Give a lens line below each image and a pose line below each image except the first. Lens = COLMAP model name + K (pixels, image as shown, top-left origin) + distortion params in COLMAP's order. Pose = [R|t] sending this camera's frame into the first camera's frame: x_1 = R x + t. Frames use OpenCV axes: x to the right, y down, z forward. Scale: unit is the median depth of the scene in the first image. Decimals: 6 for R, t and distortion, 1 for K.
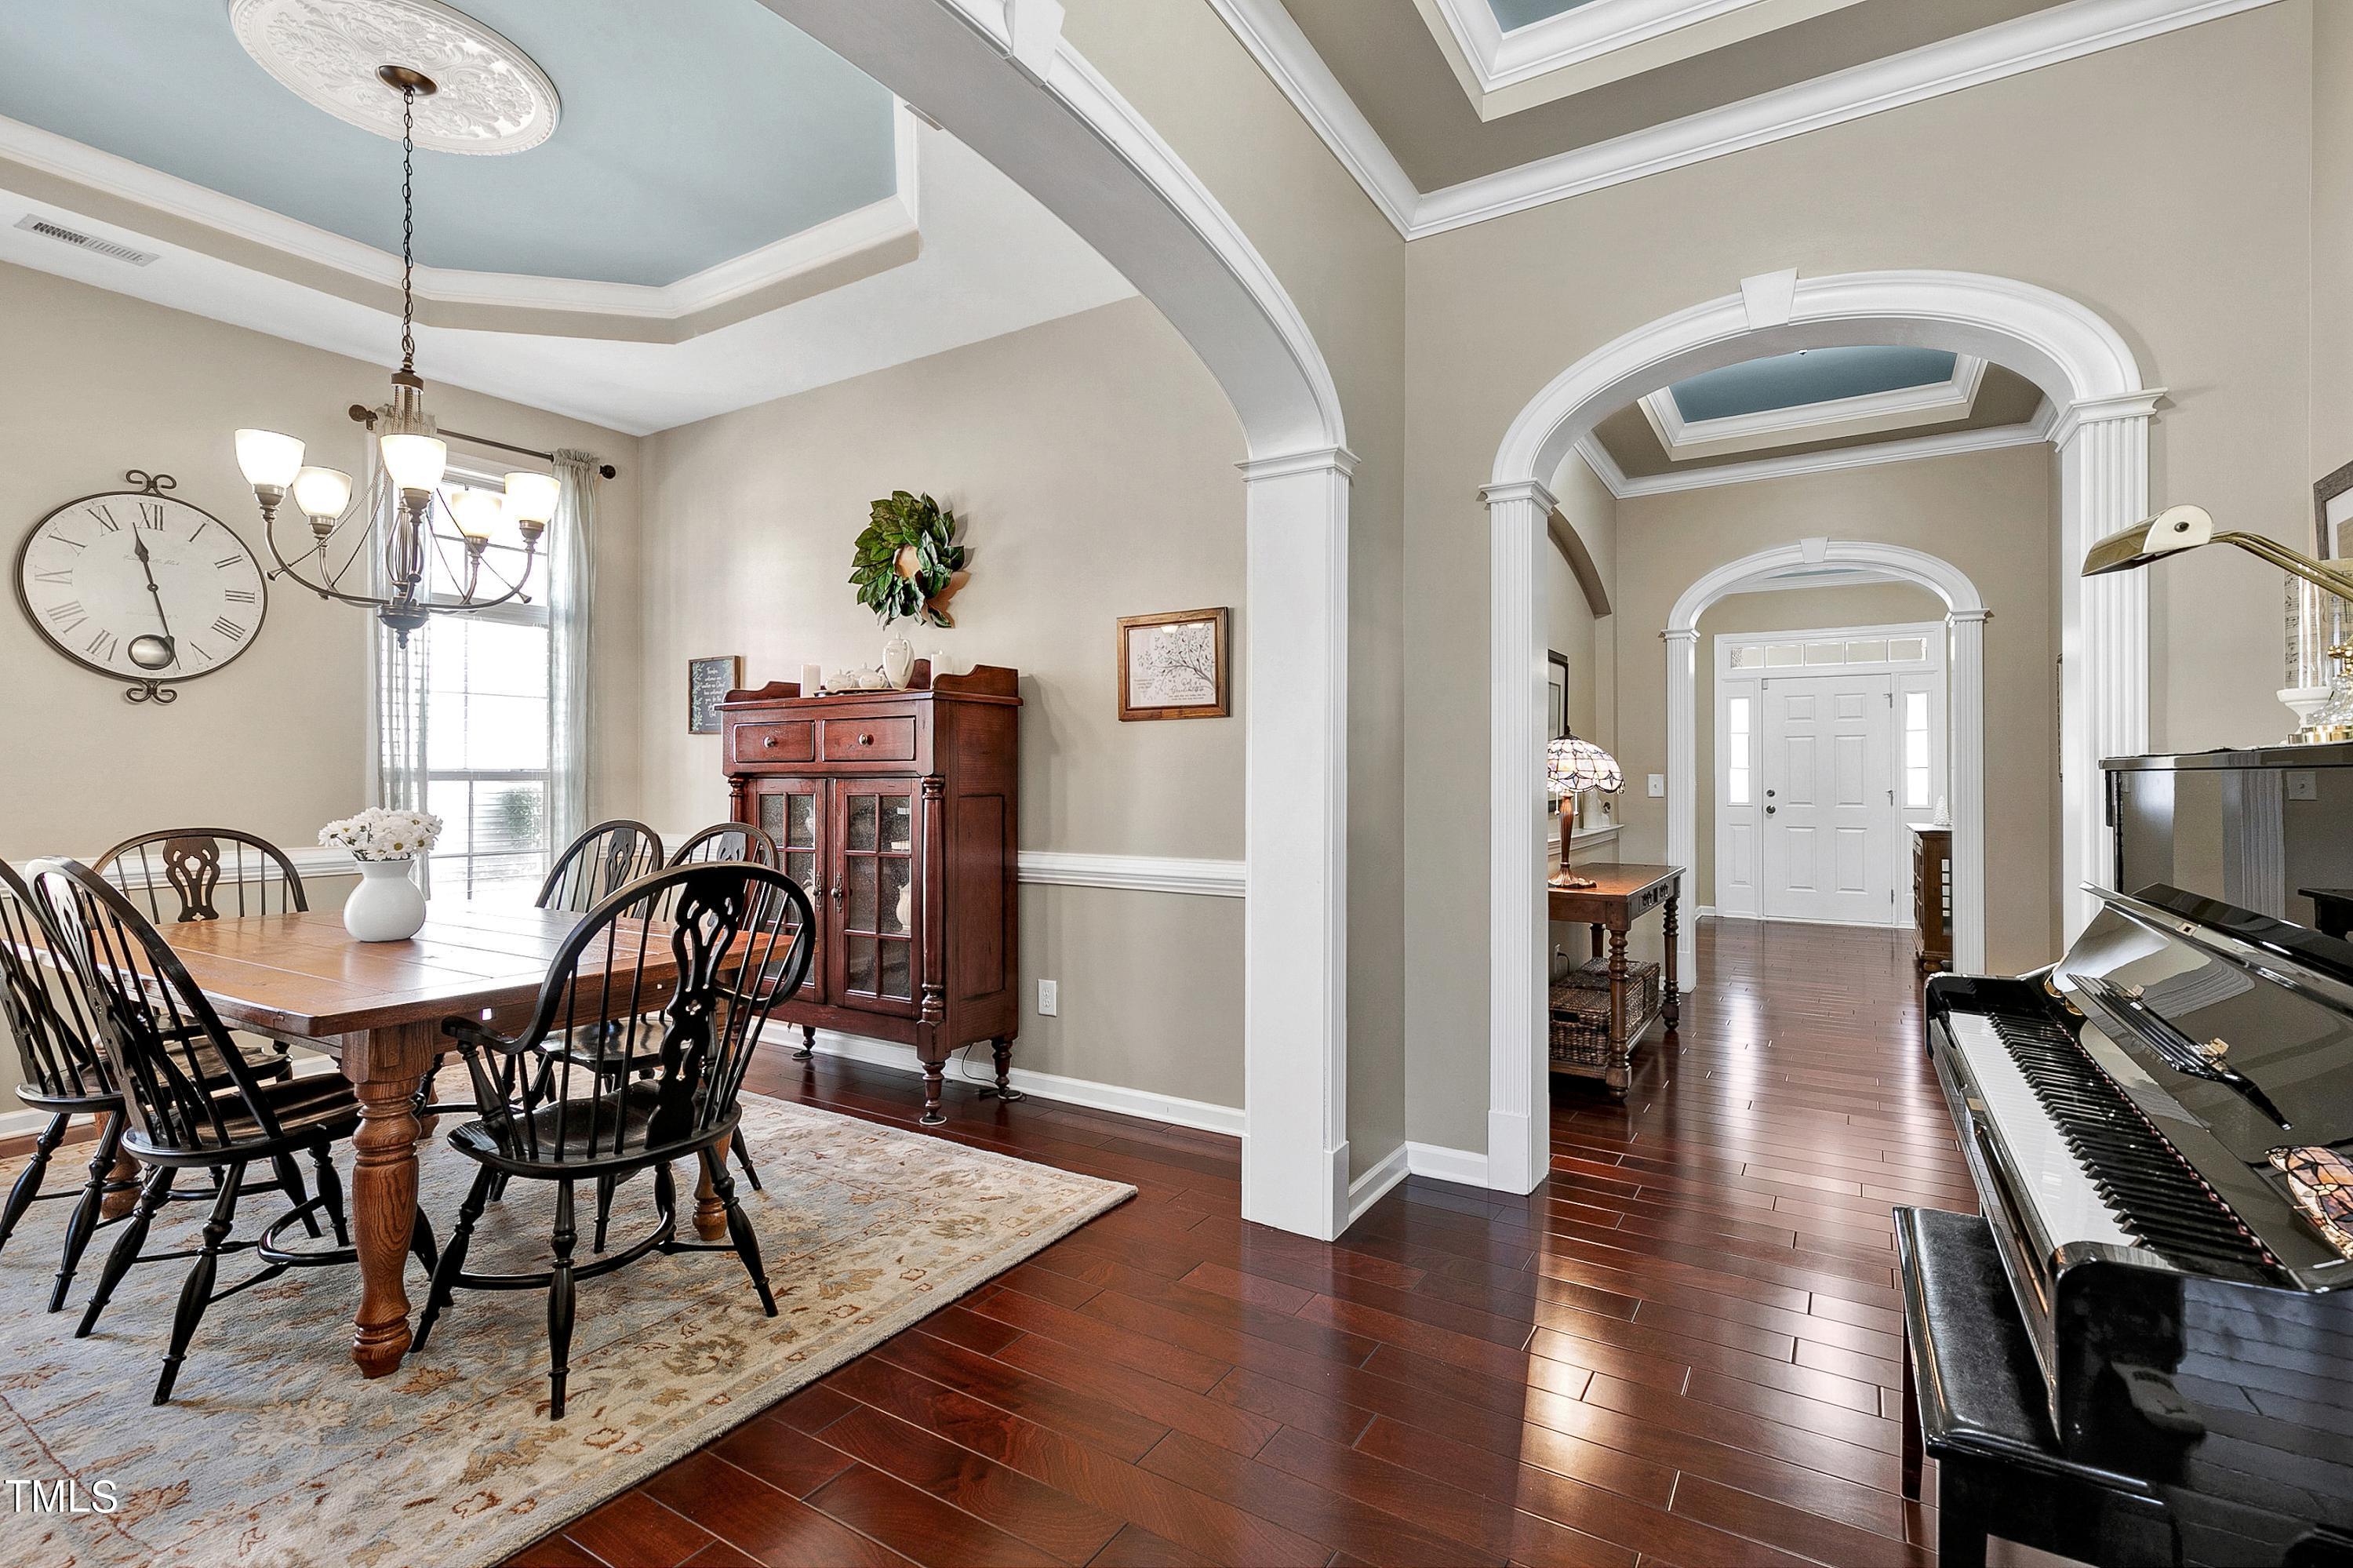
lens RADIAL K [[1077.4, 0, 1164.3], [0, 1077.4, 775.3], [0, 0, 1]] dist [0.007846, -0.000299]
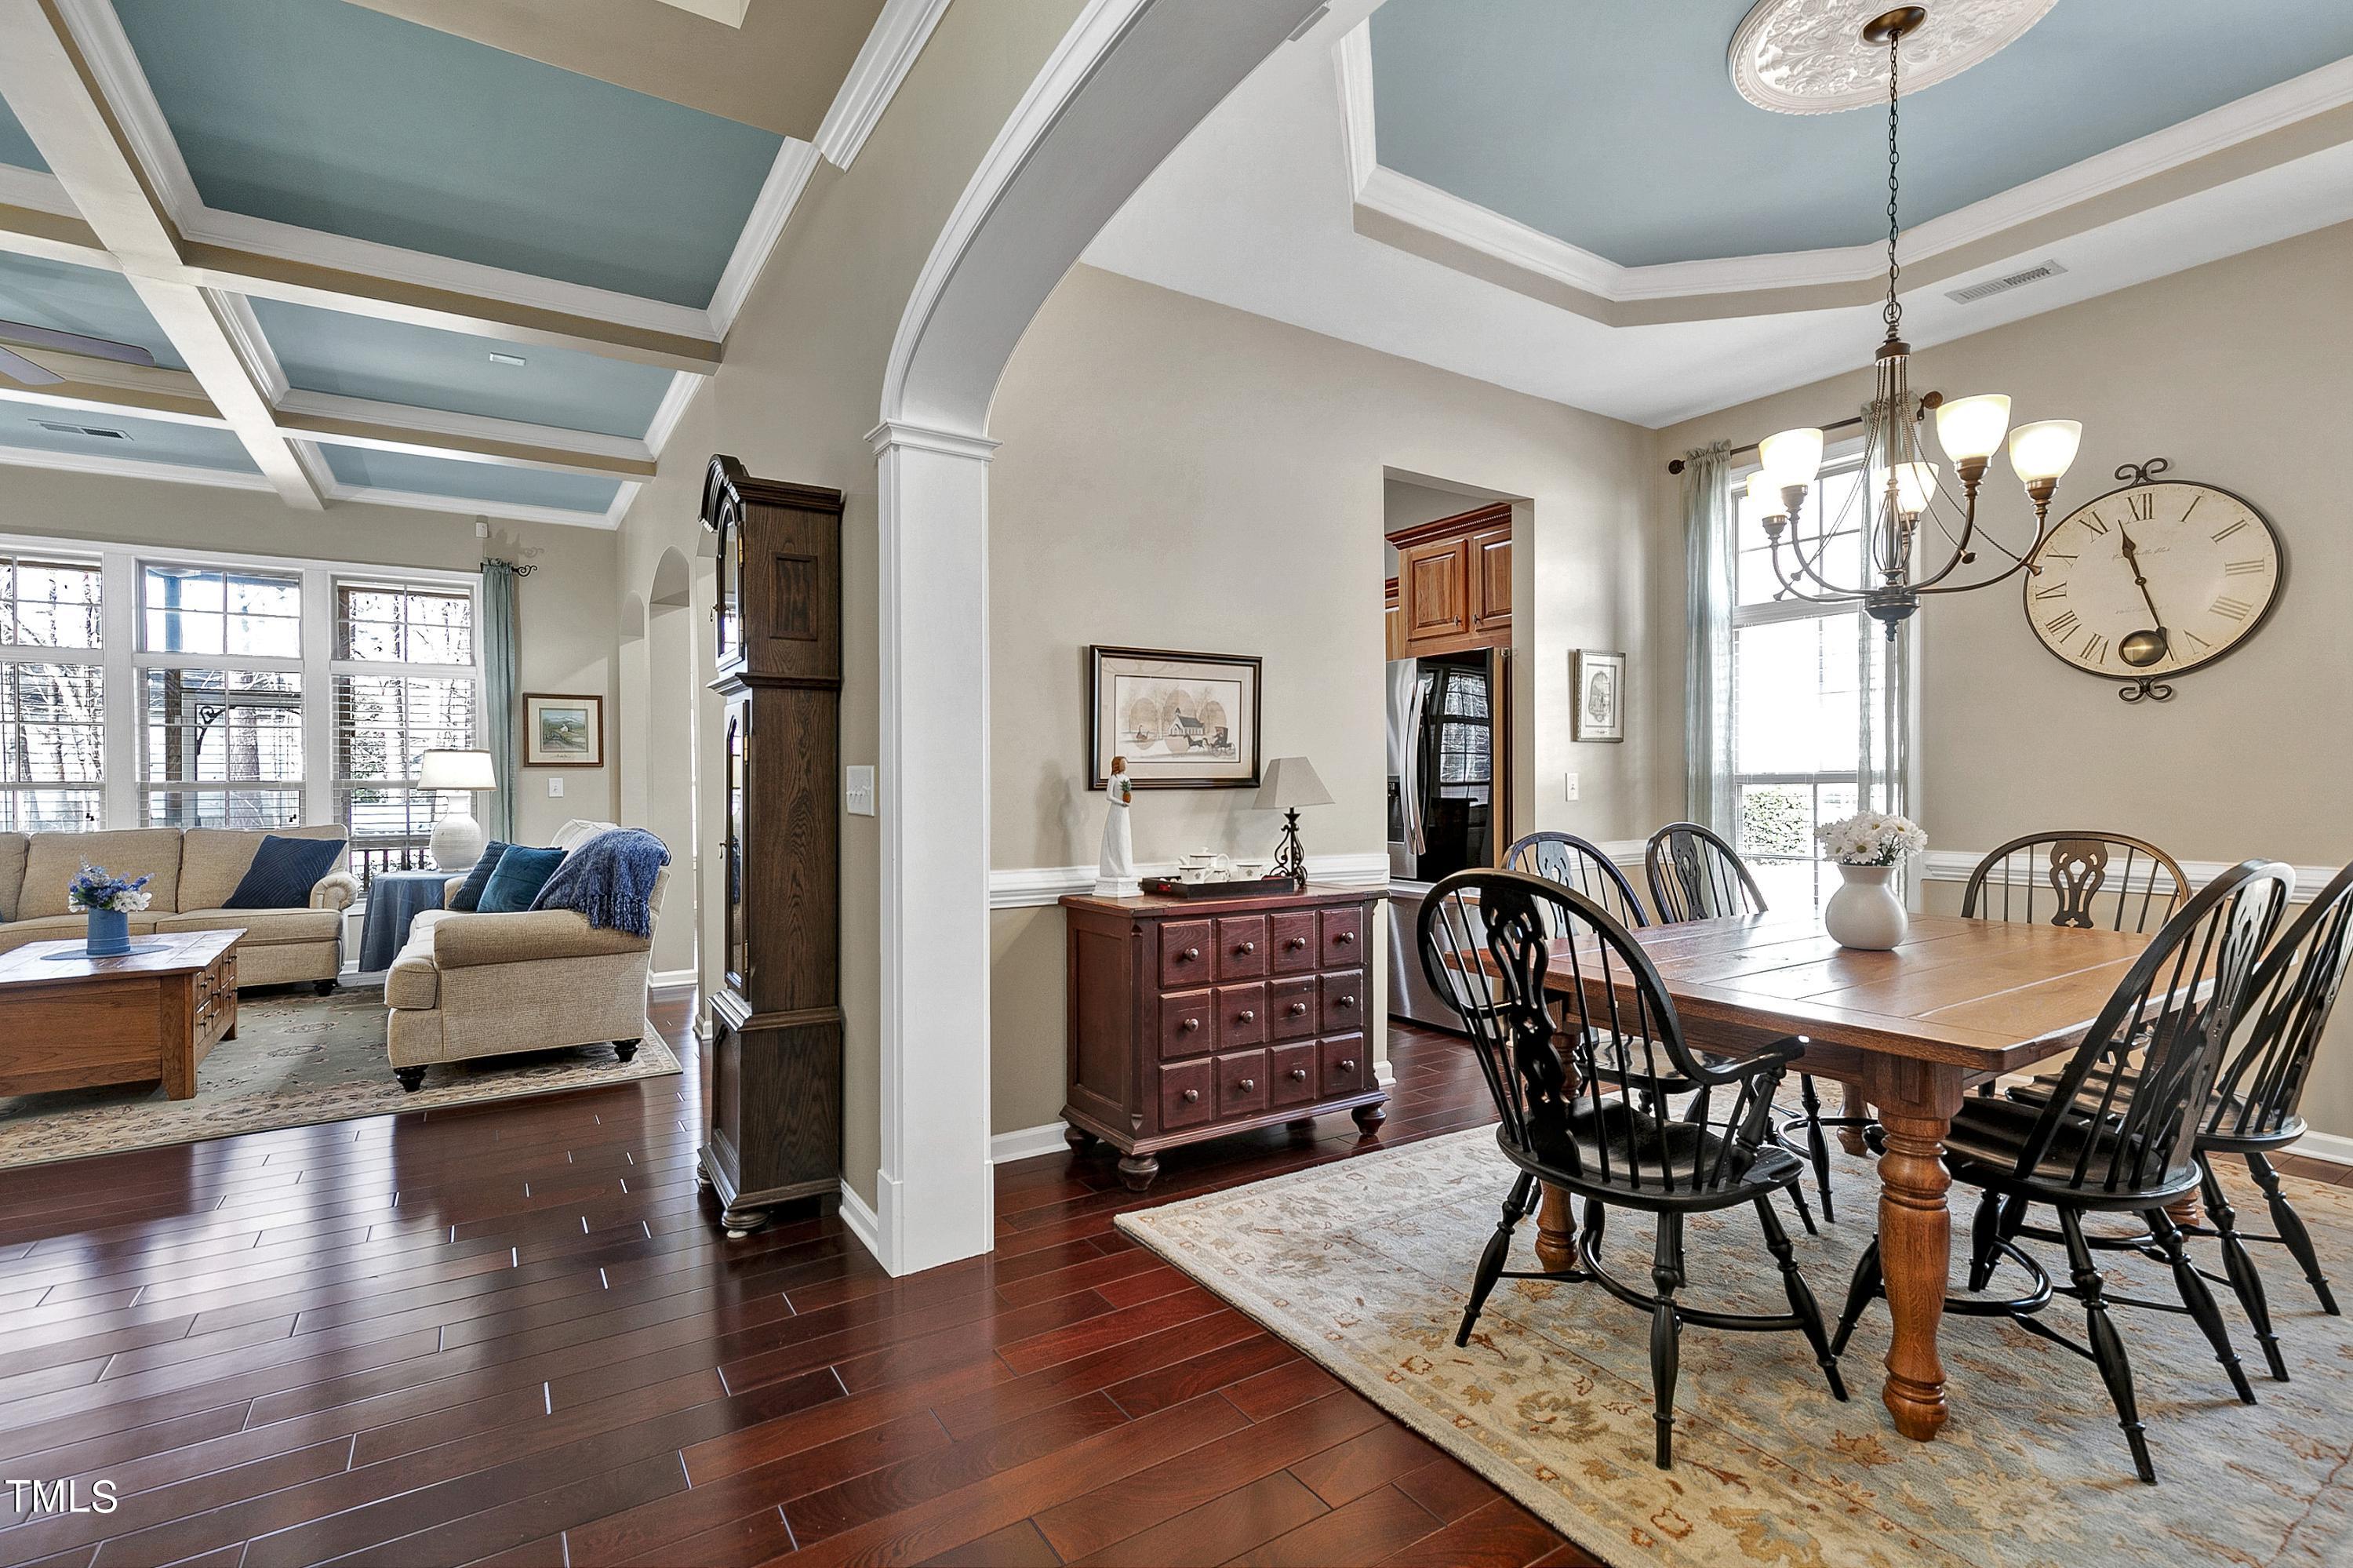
lens RADIAL K [[1077.4, 0, 1160.2], [0, 1077.4, 788.0], [0, 0, 1]] dist [0.007846, -0.000299]
pose [[-0.425769, 0.006396, -0.904809, 0.517051], [0.006308, 0.999972, 0.004101, 0.001702], [0.904810, -0.003961, -0.425797, 1.040171]]
